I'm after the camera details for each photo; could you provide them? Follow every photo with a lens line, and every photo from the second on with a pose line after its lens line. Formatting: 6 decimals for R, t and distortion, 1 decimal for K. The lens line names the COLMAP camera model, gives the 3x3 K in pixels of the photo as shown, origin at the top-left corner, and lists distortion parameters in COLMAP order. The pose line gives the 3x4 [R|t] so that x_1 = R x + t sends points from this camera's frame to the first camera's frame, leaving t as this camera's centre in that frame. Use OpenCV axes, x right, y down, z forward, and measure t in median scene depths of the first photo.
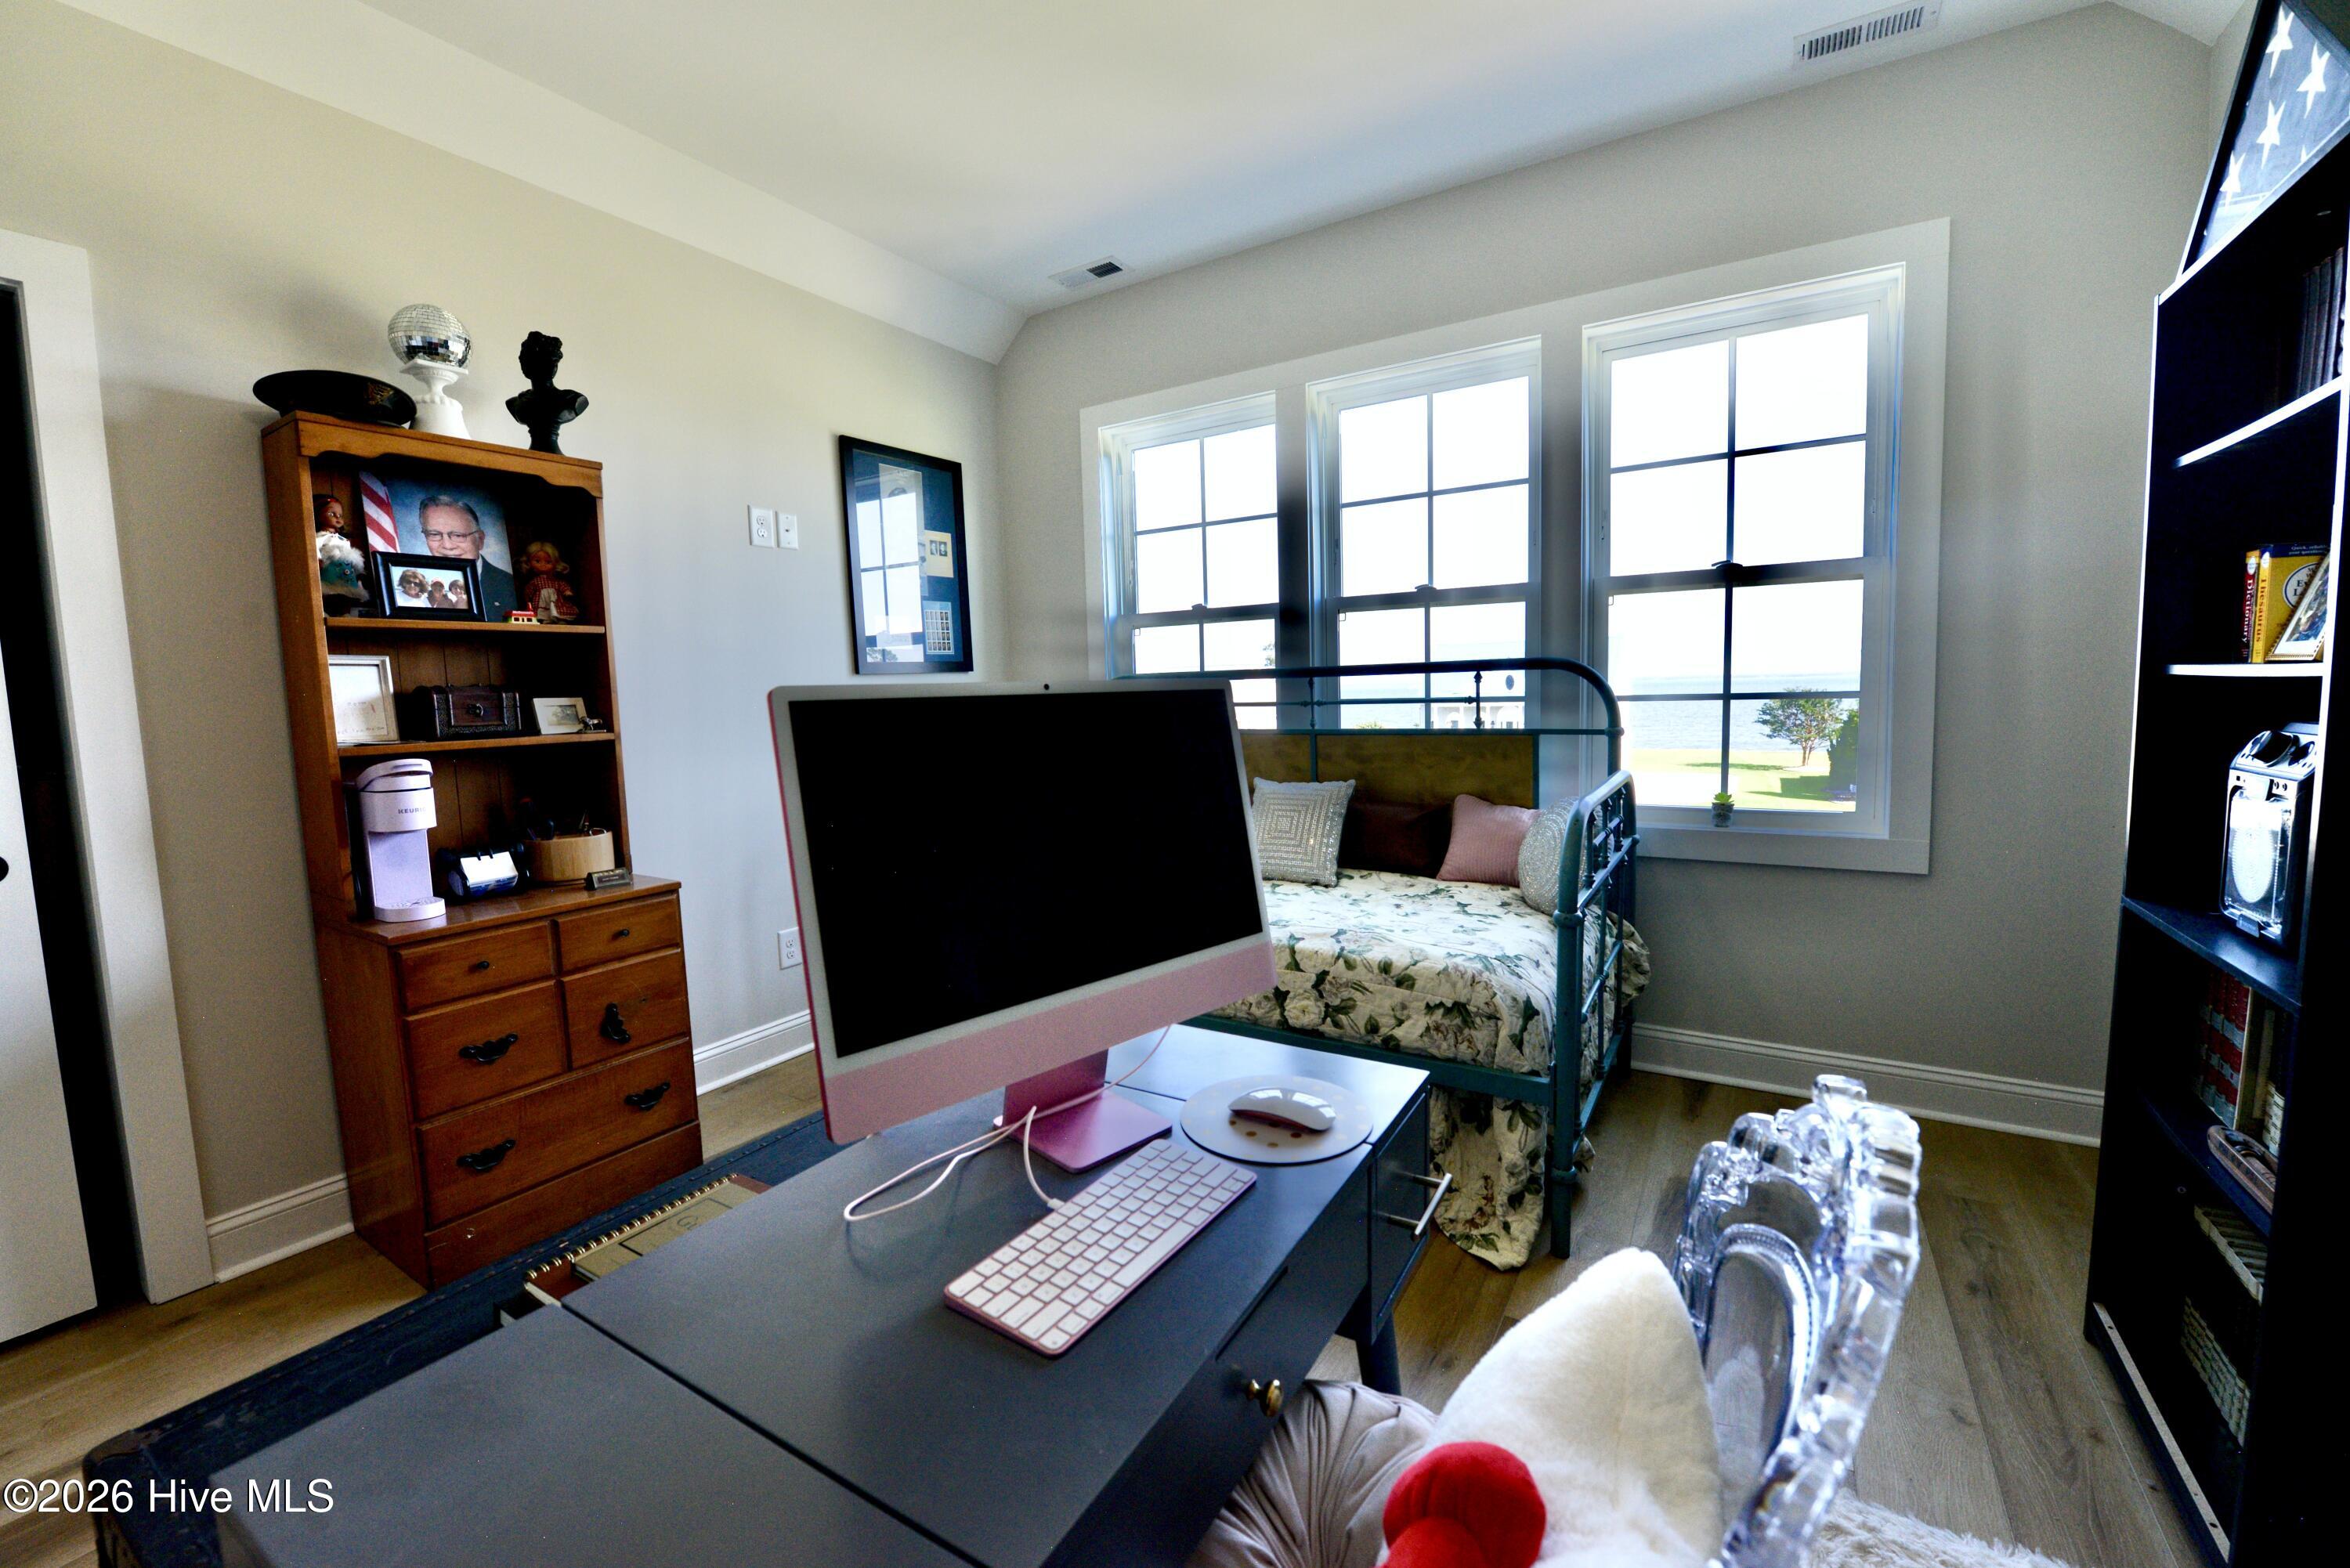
lens RADIAL K [[944.0, 0, 1179.0], [0, 944.0, 775.8], [0, 0, 1]] dist [-0.014517, -0.000672]
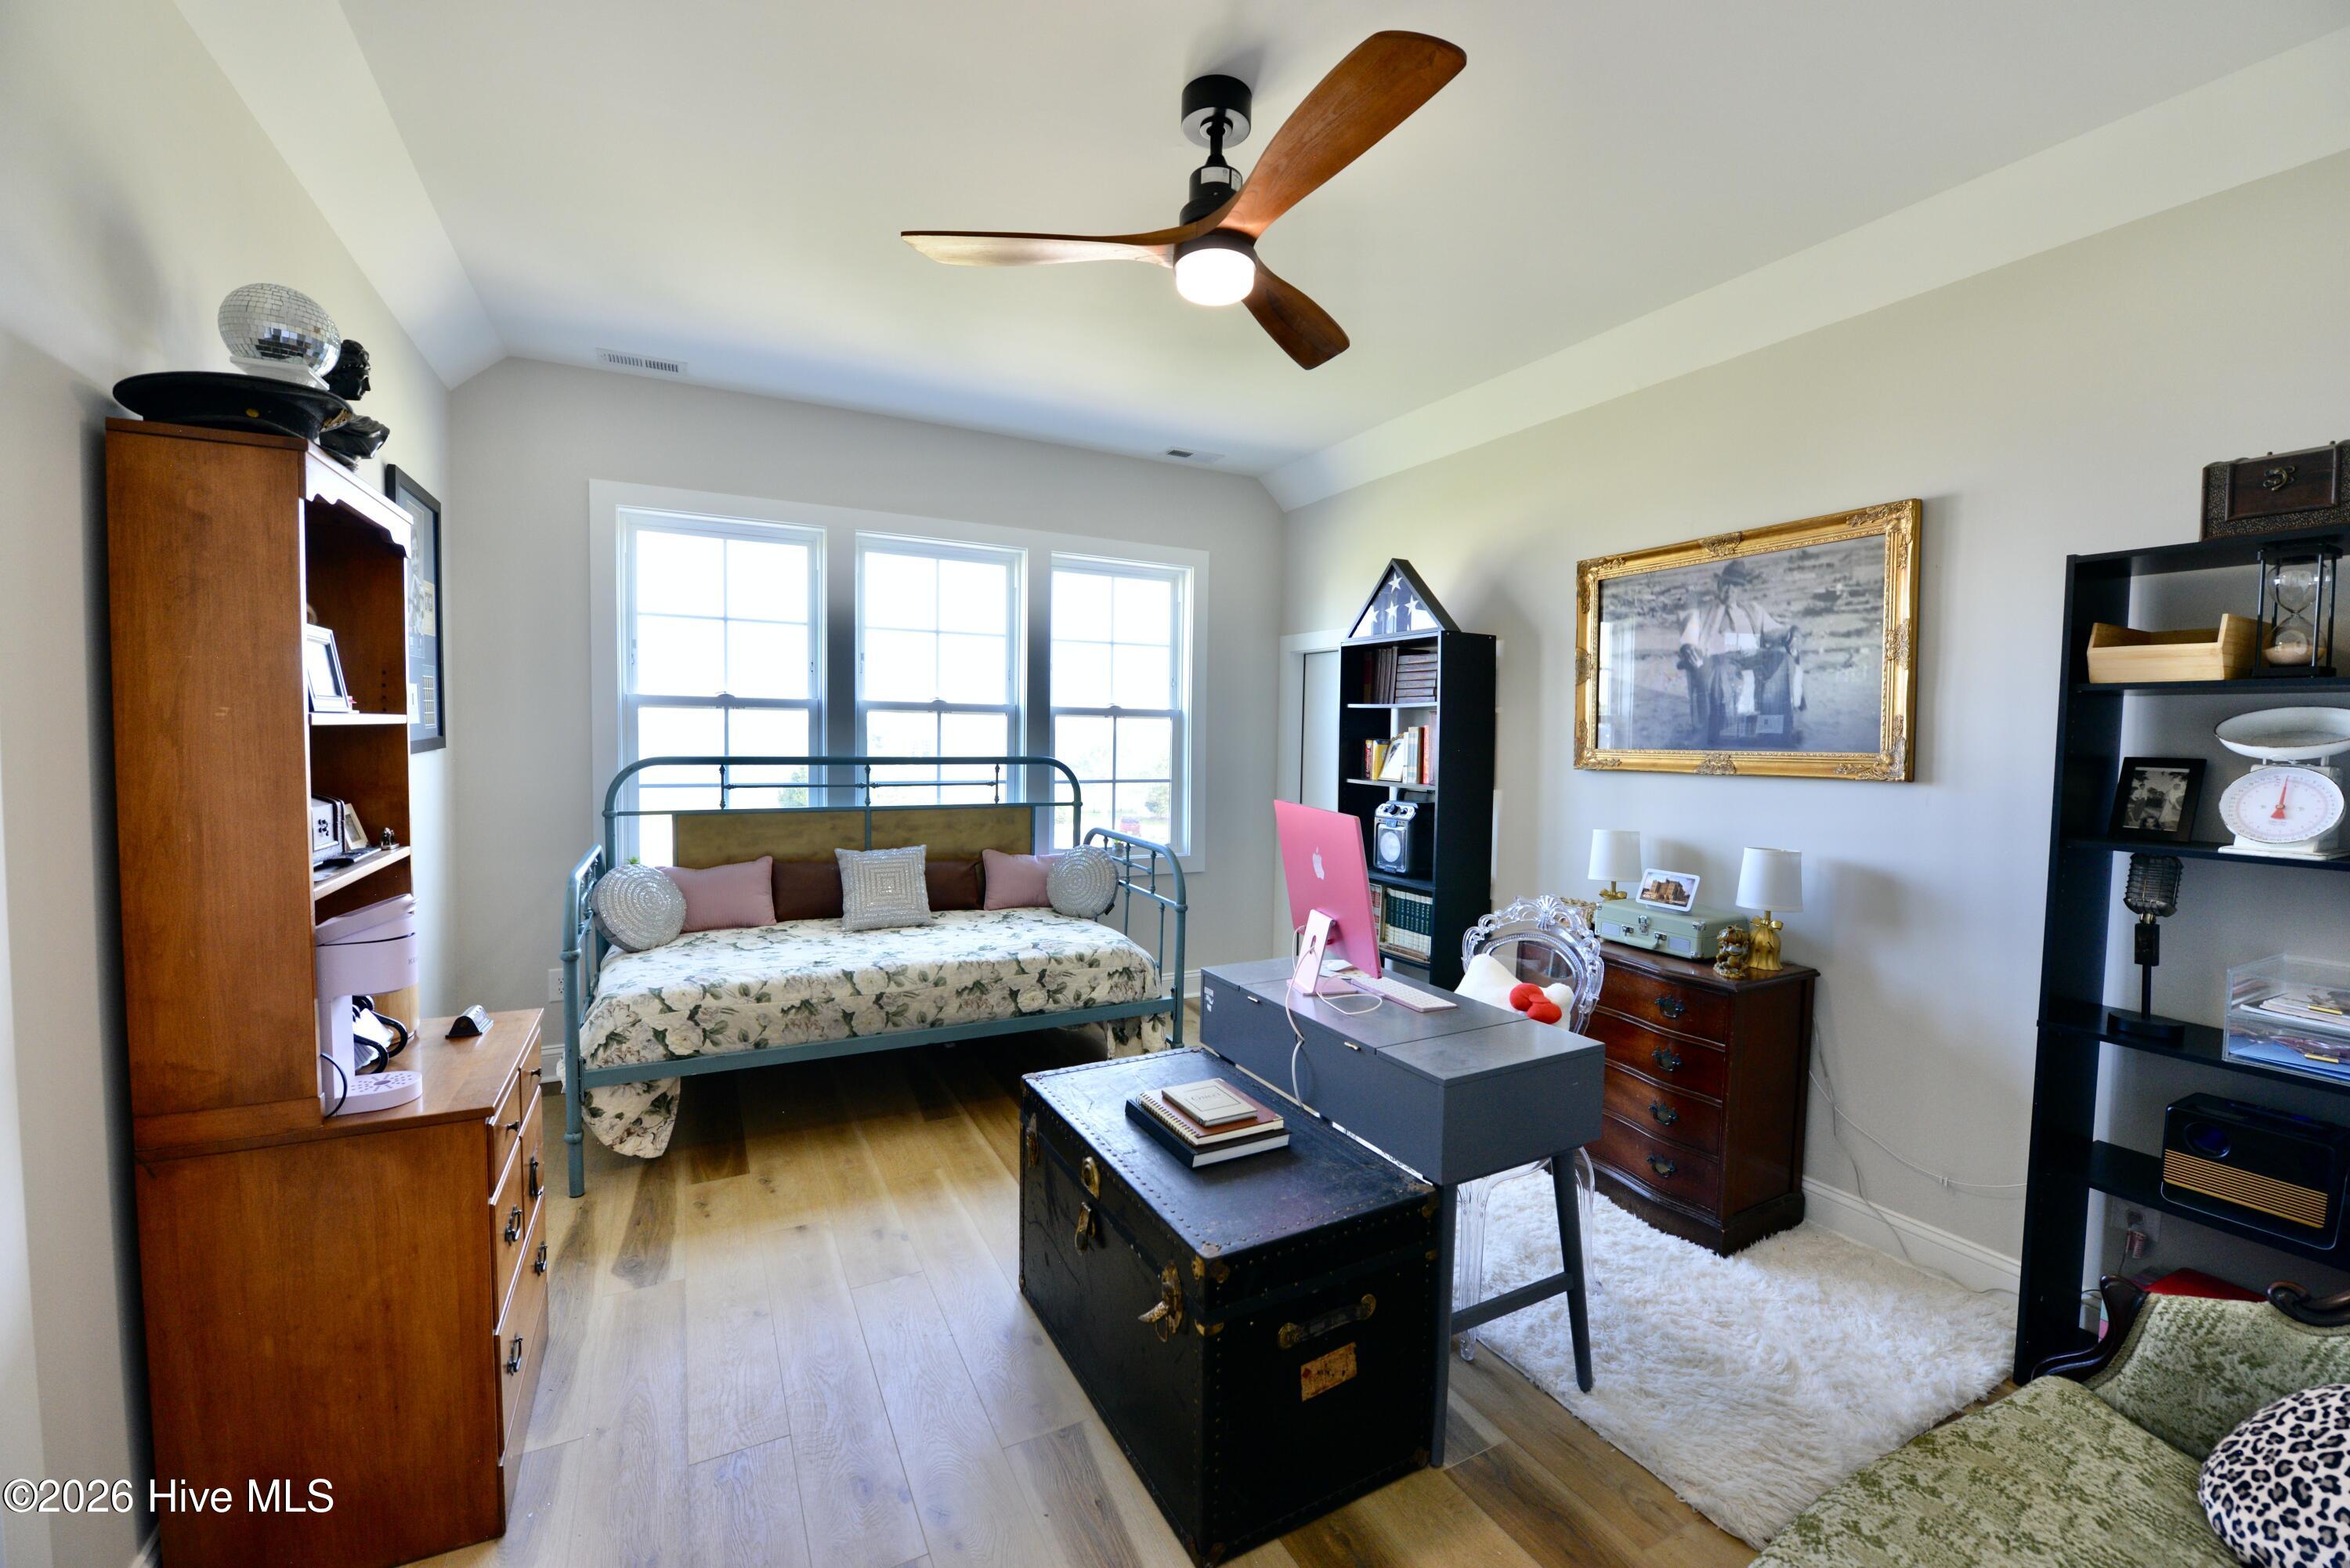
lens RADIAL K [[944.0, 0, 1179.0], [0, 944.0, 775.8], [0, 0, 1]] dist [-0.014517, -0.000672]
pose [[0.496169, -0.001705, 0.868224, -0.819017], [0.047631, 0.998546, -0.025260, -0.044145], [-0.866918, 0.053888, 0.495528, 0.026343]]
